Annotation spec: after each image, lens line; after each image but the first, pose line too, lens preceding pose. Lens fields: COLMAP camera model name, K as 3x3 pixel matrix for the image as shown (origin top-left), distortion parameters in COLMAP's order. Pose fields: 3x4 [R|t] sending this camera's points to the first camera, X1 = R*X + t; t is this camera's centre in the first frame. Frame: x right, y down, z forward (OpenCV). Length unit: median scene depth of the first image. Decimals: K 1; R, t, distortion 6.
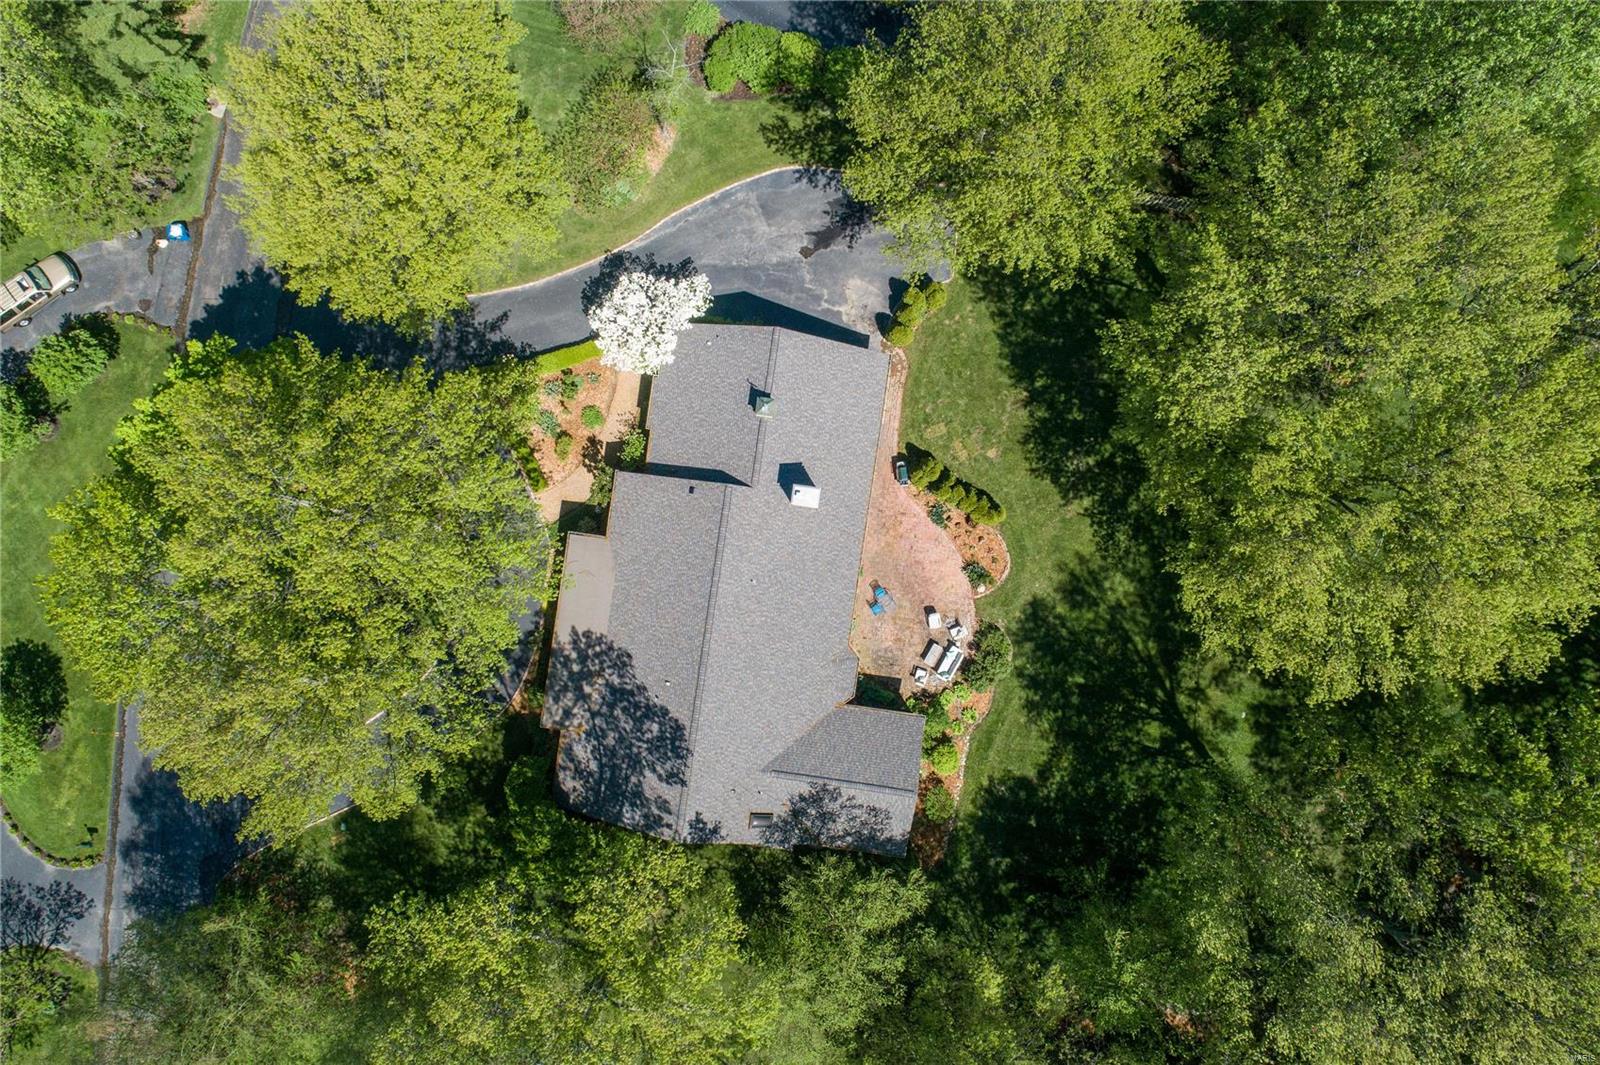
lens RADIAL K [[1057.8, 0, 820.5], [0, 1057.8, 536.6], [0, 0, 1]] dist [0.003260, -0.000300]
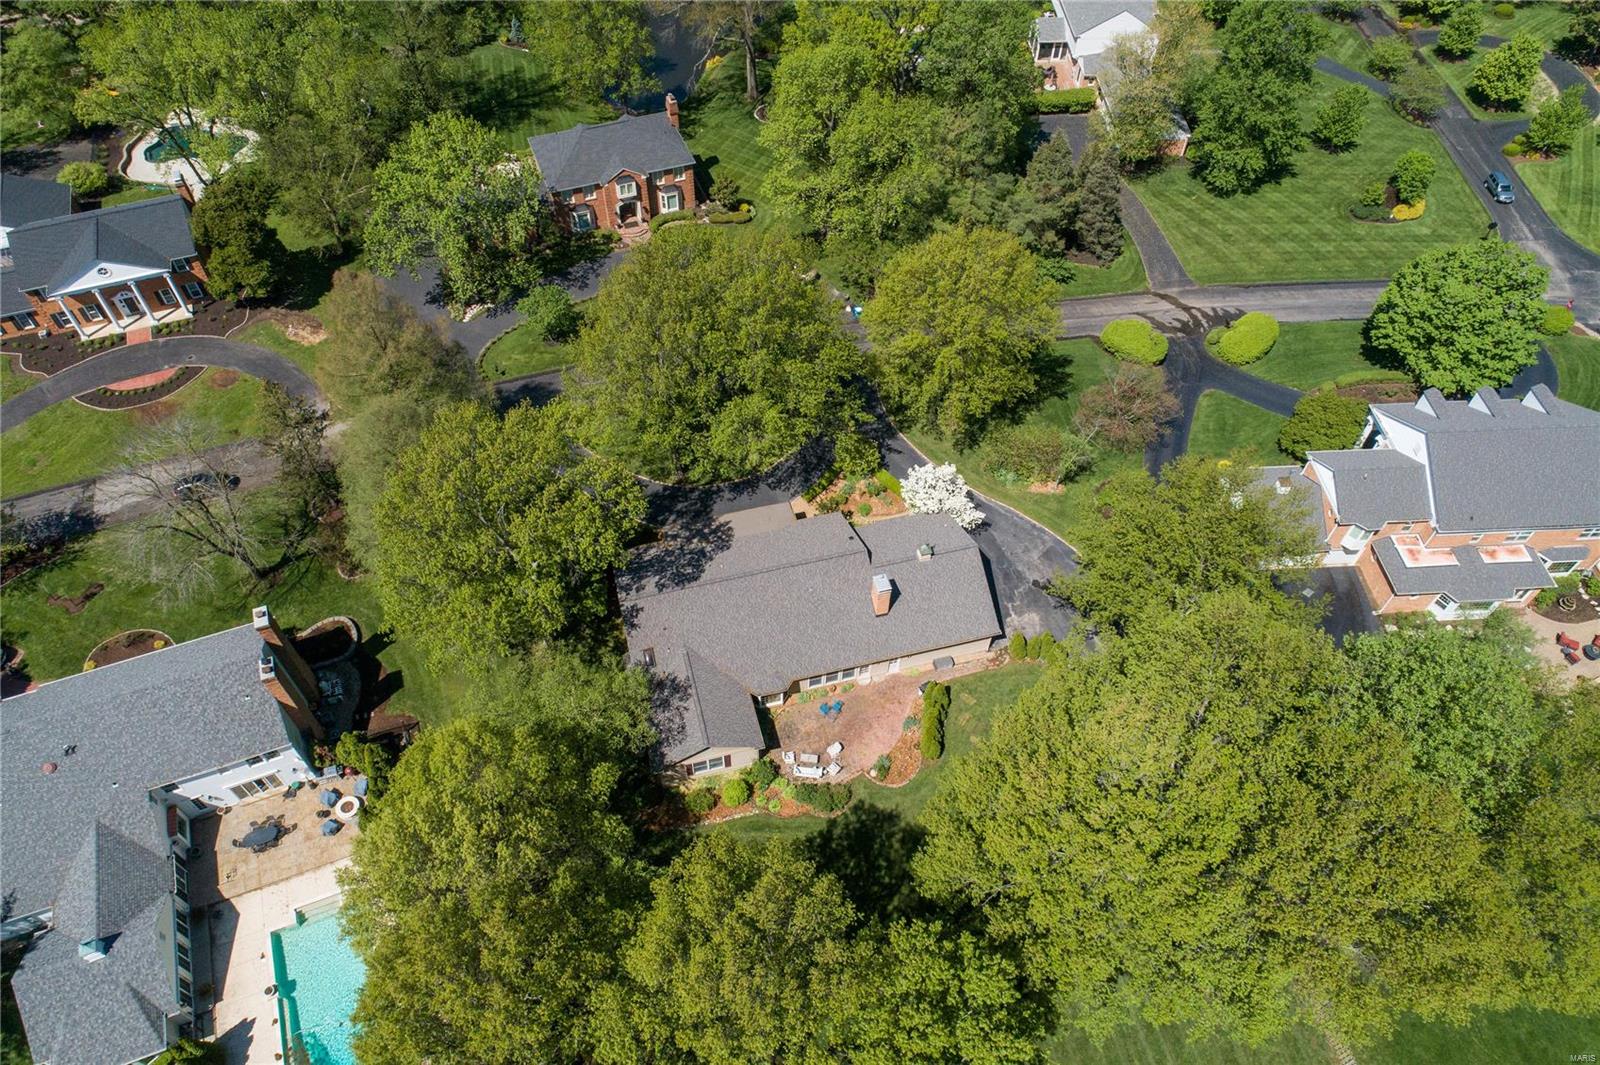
lens RADIAL K [[1057.8, 0, 820.5], [0, 1057.8, 536.6], [0, 0, 1]] dist [0.003260, -0.000300]
pose [[0.404406, 0.727908, -0.553719, 0.647309], [-0.914527, 0.315367, -0.253345, 0.352539], [-0.009787, 0.608845, 0.793229, -0.154256]]
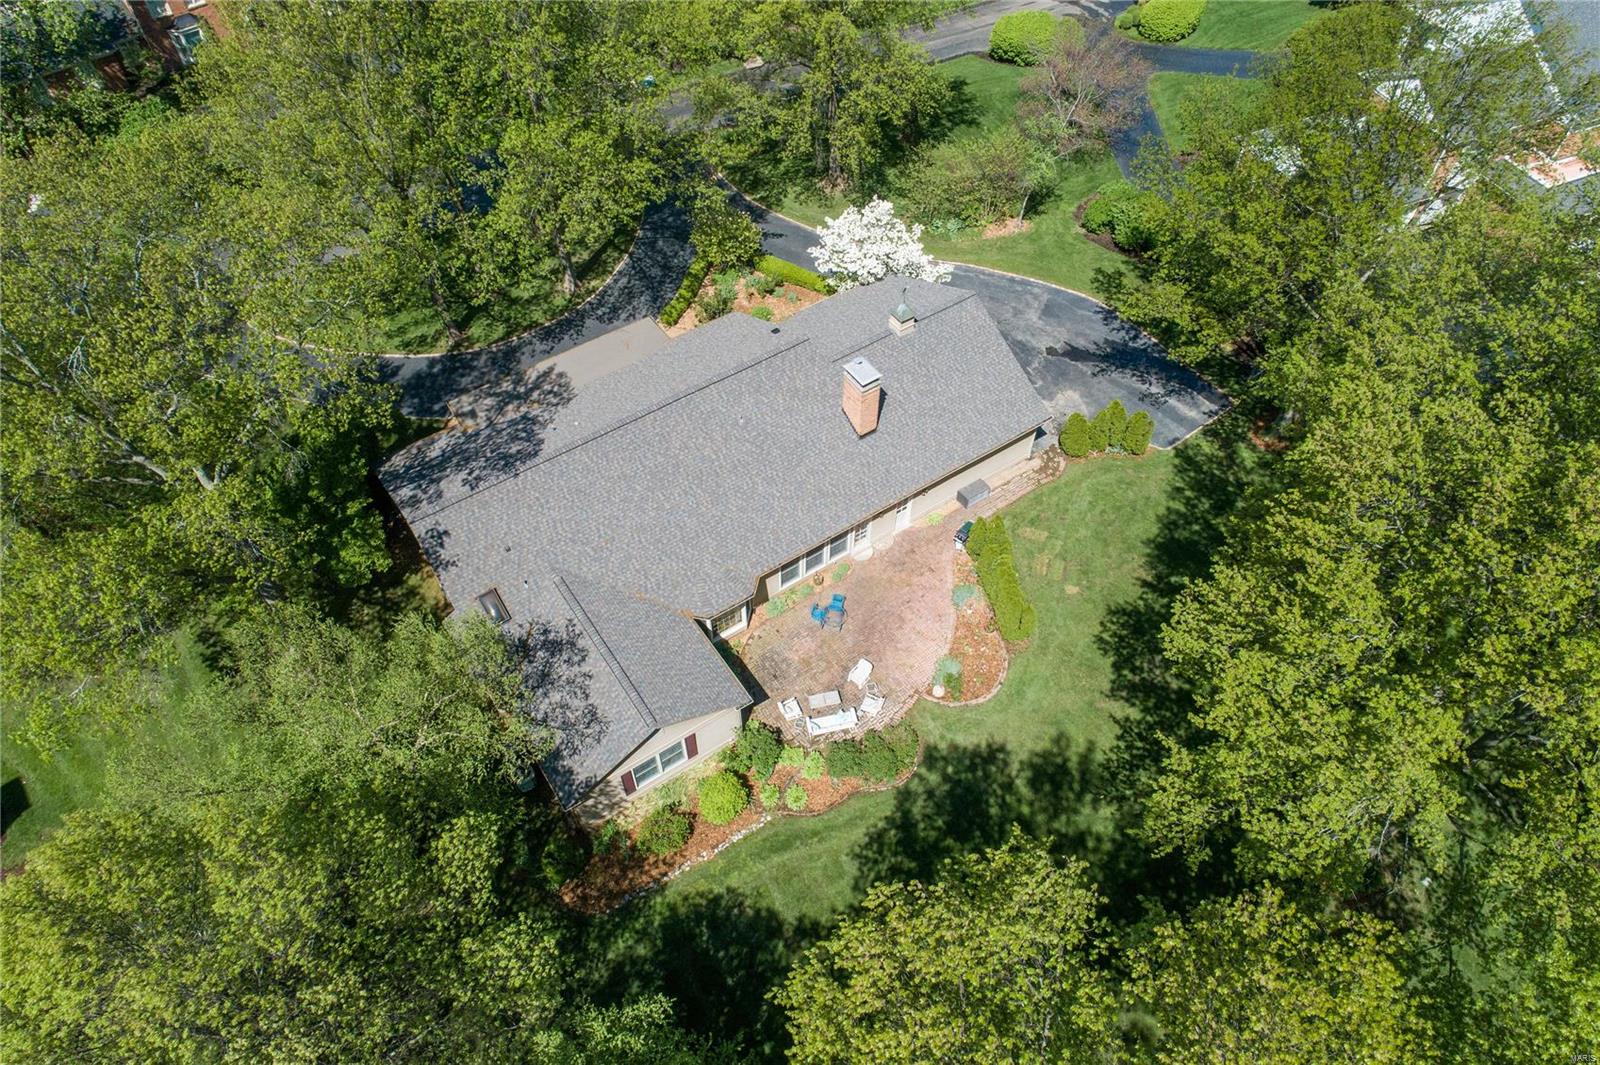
lens RADIAL K [[1057.8, 0, 820.5], [0, 1057.8, 536.6], [0, 0, 1]] dist [0.003260, -0.000300]
pose [[0.680688, 0.592554, -0.430748, 0.363557], [-0.732546, 0.545535, -0.407145, 0.360974], [-0.006267, 0.592681, 0.805413, 0.391982]]
